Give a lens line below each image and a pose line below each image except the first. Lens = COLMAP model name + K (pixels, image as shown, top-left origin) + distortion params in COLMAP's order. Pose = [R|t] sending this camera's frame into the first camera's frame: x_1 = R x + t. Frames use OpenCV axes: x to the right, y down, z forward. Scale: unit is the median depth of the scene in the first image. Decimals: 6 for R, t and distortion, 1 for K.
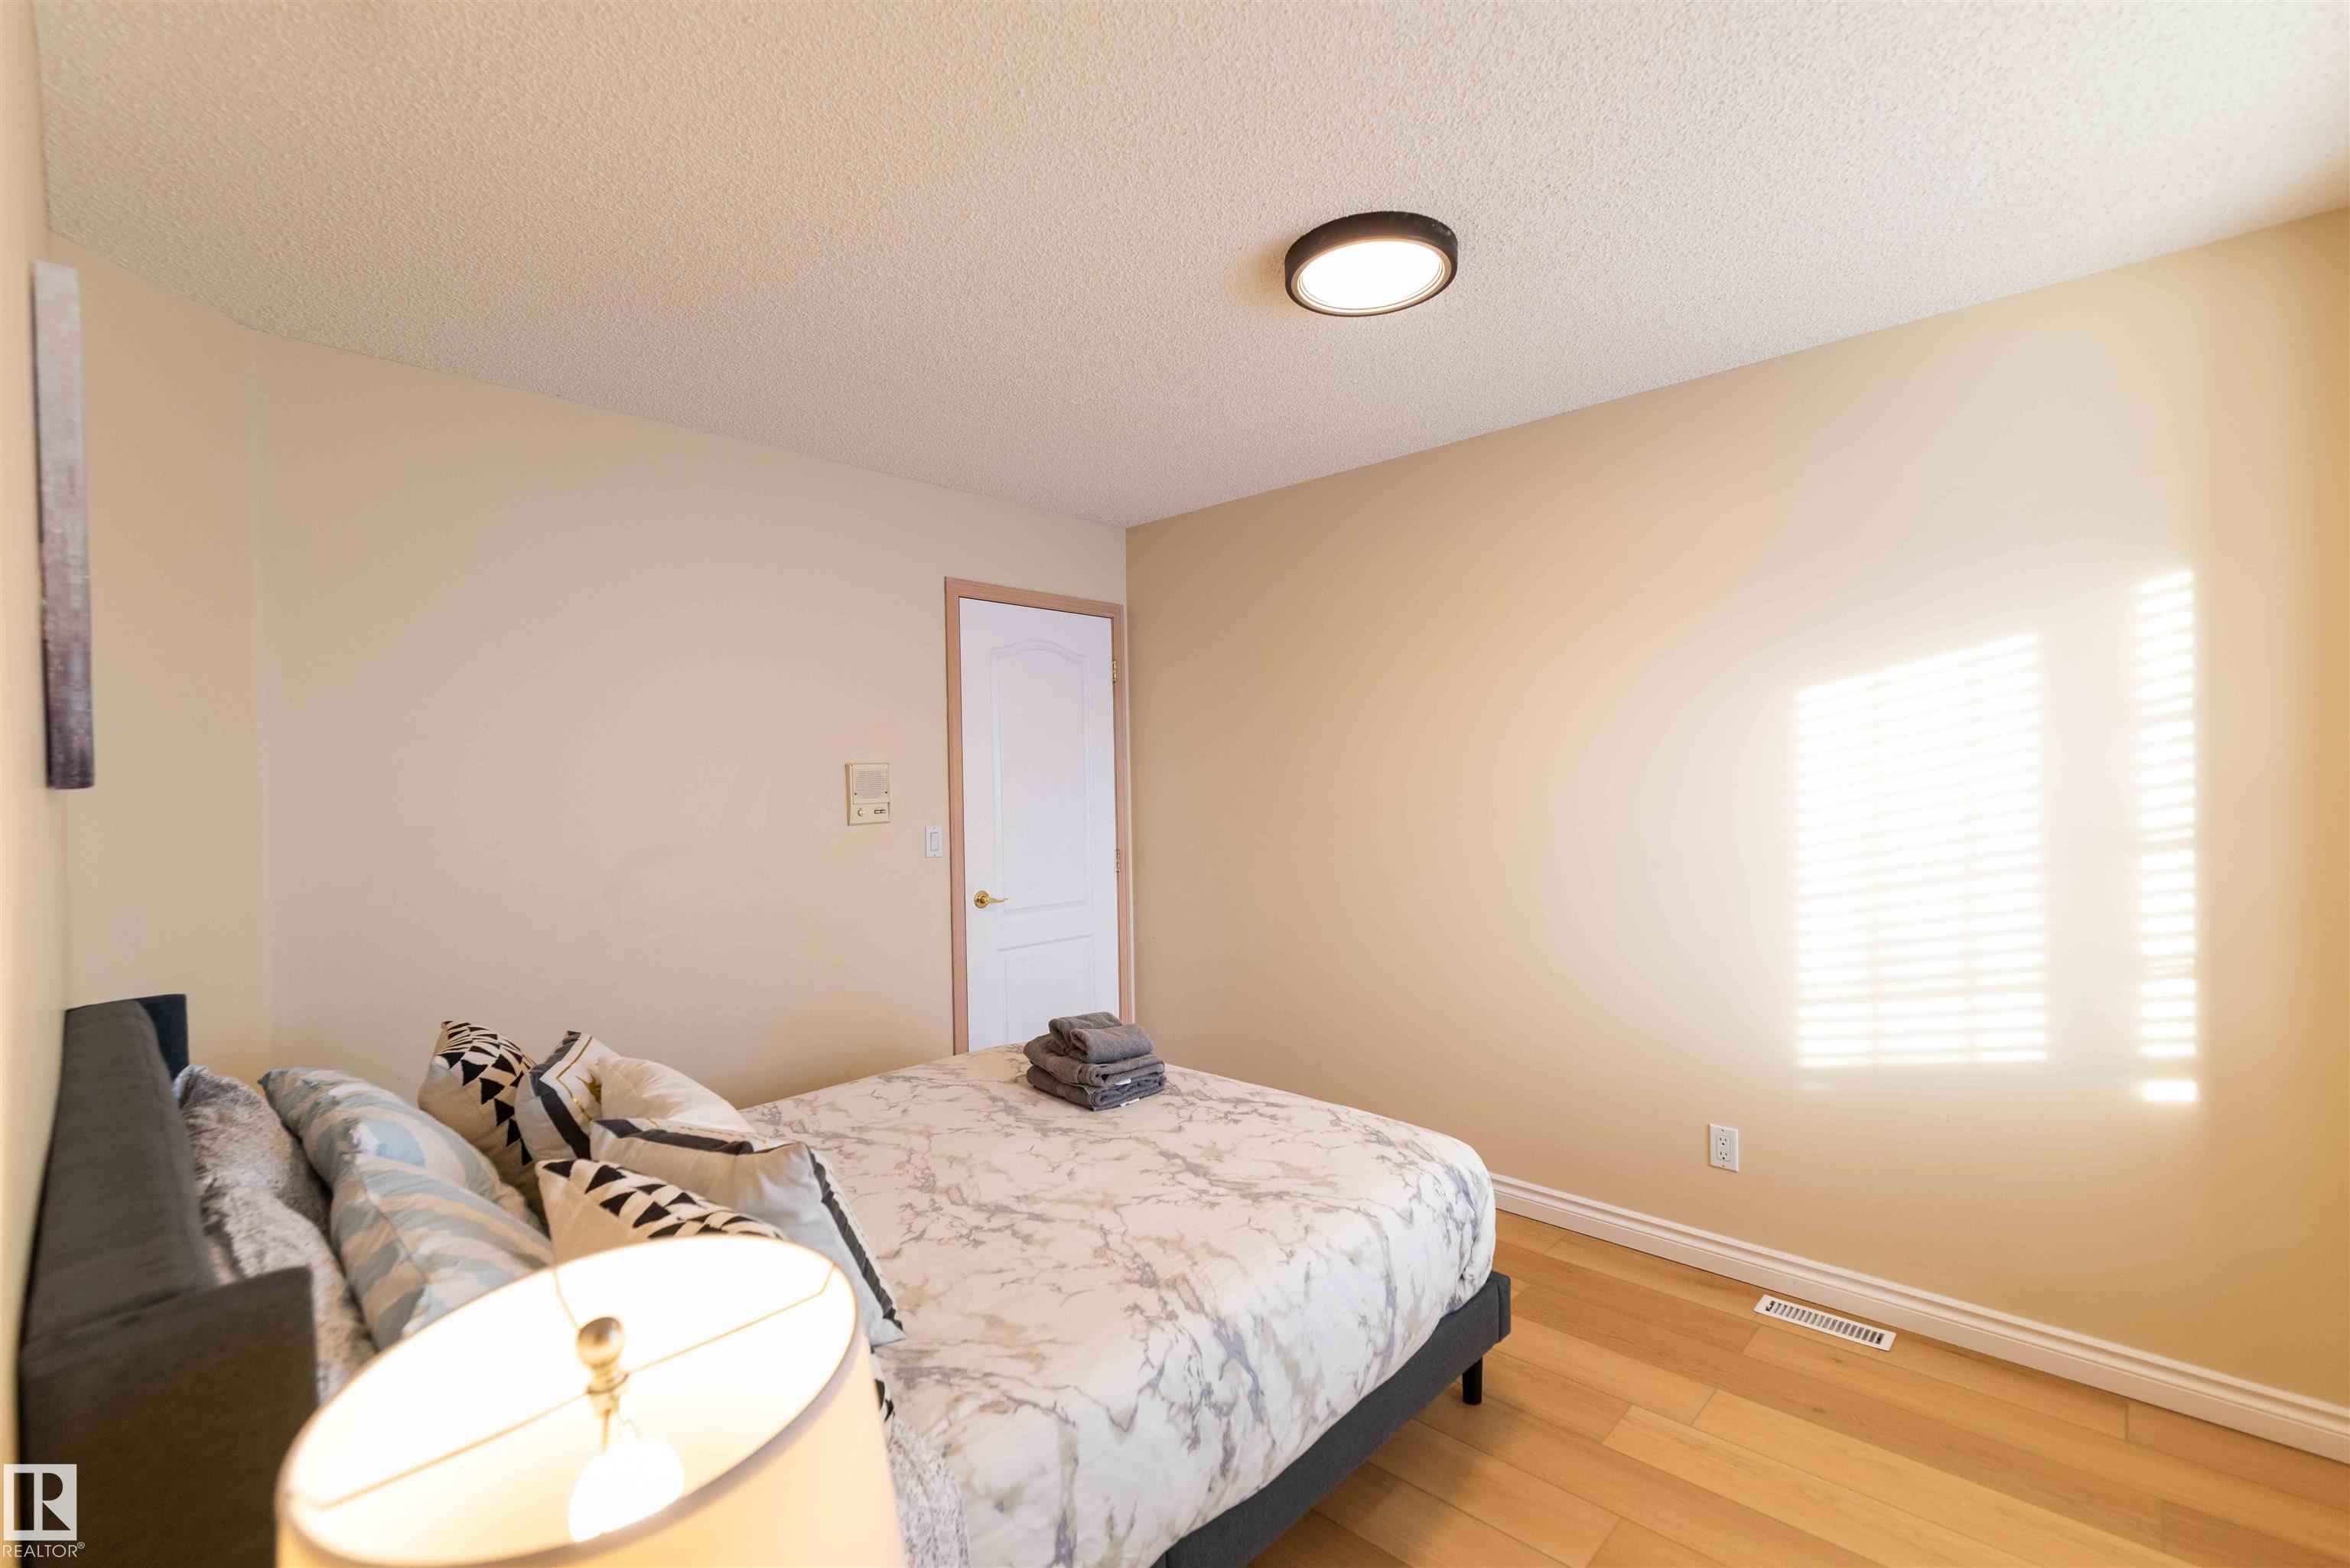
lens RADIAL K [[1029.1, 0, 1174.9], [0, 1029.1, 783.8], [0, 0, 1]] dist [-0.008900, 0.000190]
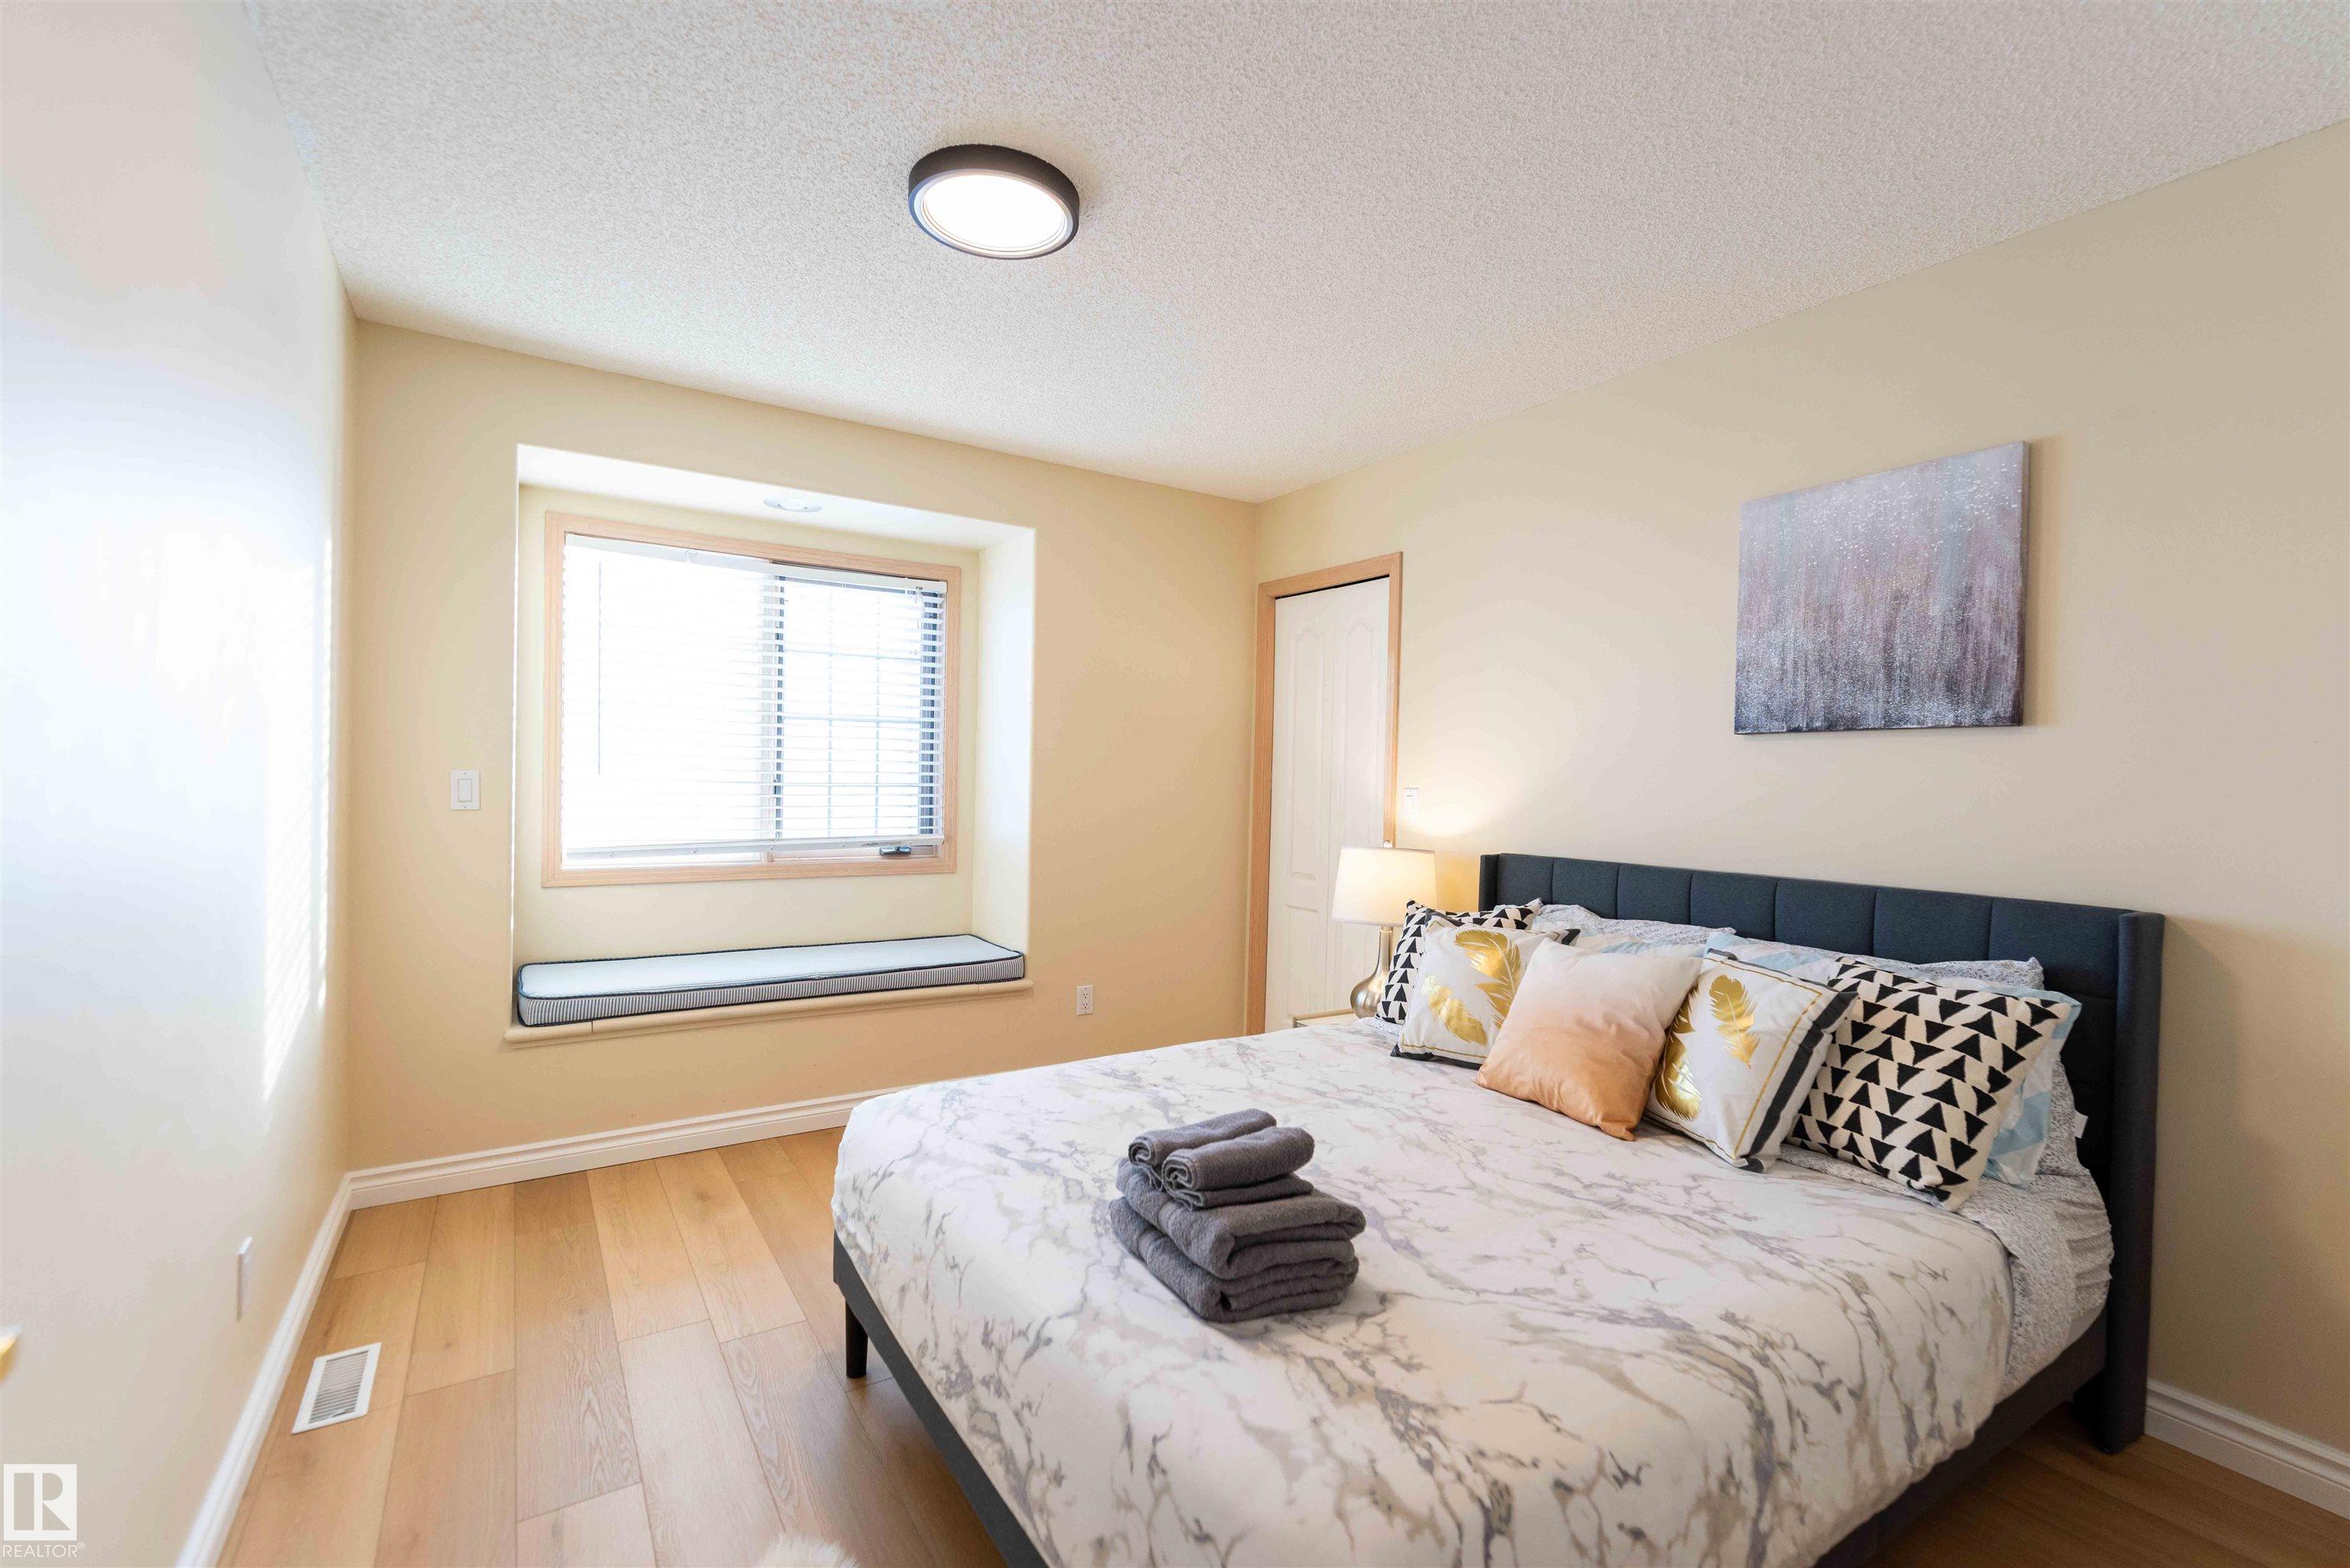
lens RADIAL K [[1029.1, 0, 1174.7], [0, 1029.1, 792.0], [0, 0, 1]] dist [-0.008900, 0.000190]
pose [[-0.970741, -0.008501, 0.239978, -0.214957], [-0.005883, 0.999915, 0.011623, 0.056899], [-0.240057, 0.009871, -0.970709, 1.843609]]
